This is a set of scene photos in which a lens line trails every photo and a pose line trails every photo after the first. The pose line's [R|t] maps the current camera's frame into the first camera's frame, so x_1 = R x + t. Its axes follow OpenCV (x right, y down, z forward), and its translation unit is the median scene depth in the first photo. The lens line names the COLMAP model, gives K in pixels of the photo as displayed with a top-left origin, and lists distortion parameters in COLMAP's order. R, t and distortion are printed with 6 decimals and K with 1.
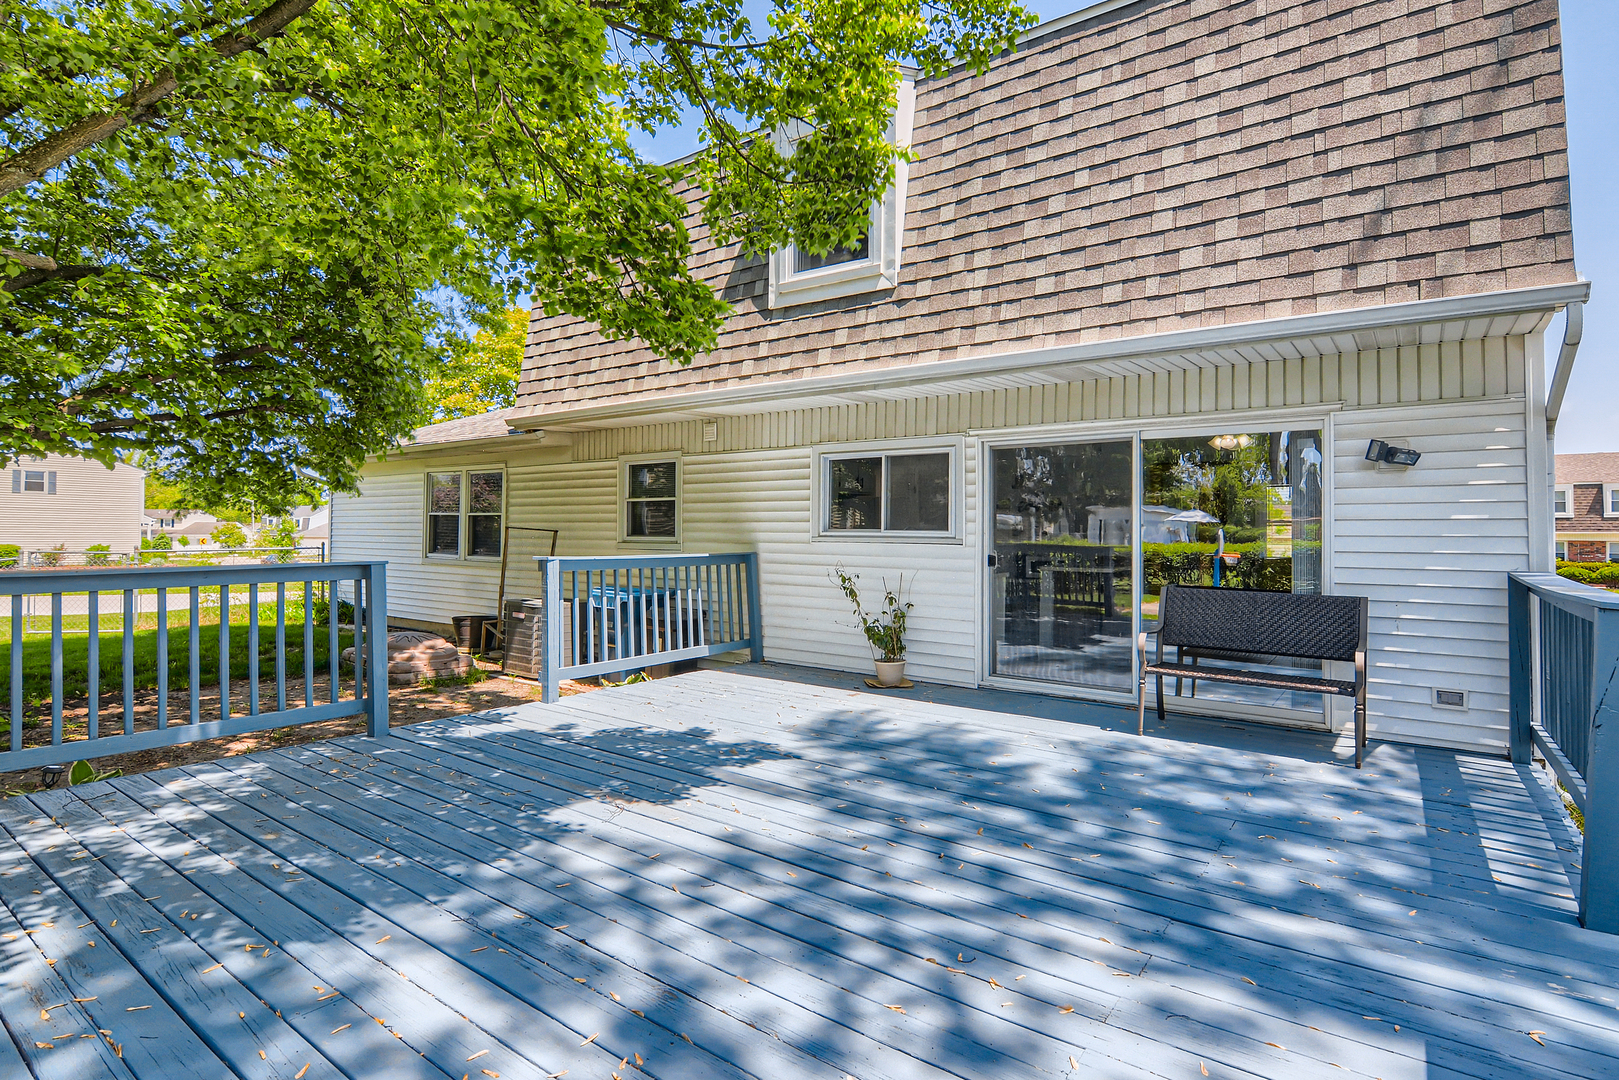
lens RADIAL K [[889.9, 0, 809.5], [0, 889.9, 540.0], [0, 0, 1]] dist [-0.003074, -0.000869]
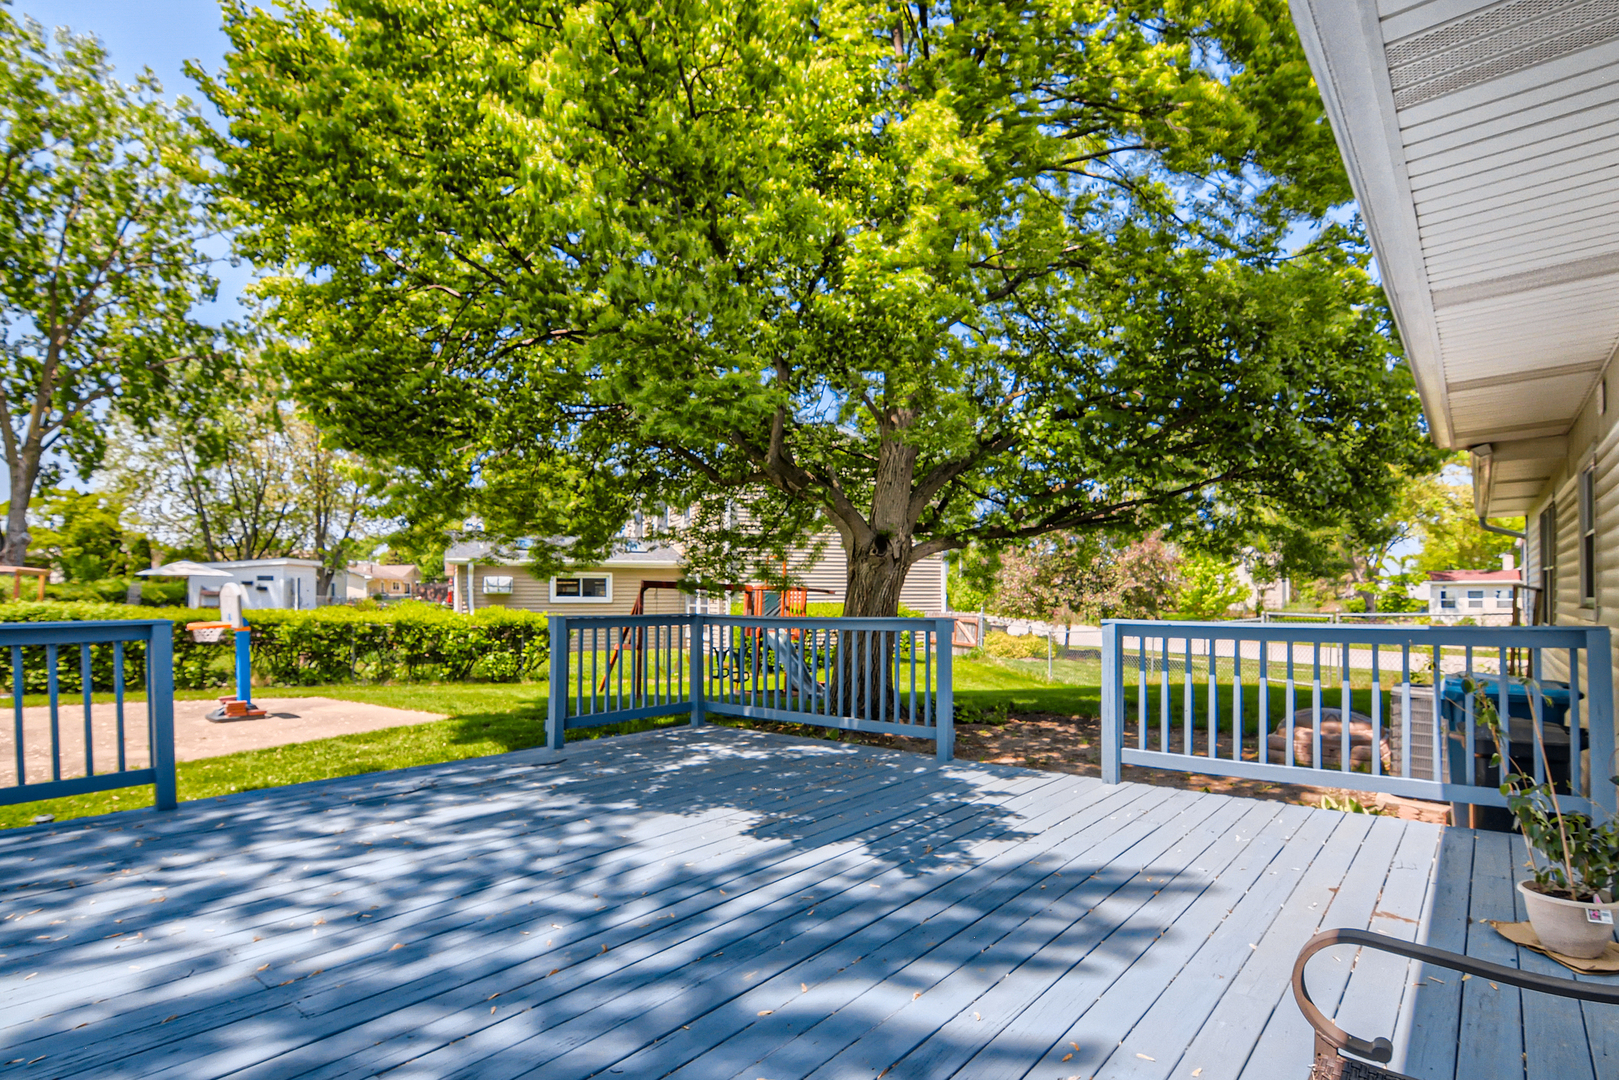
lens RADIAL K [[813.8, 0, 808.7], [0, 813.8, 563.6], [0, 0, 1]] dist [0.000348, -0.000716]
pose [[-0.013951, -0.037441, -0.999201, 1.854072], [-0.023154, 0.999043, -0.037111, -0.043229], [0.999635, 0.022617, -0.014805, 2.181242]]
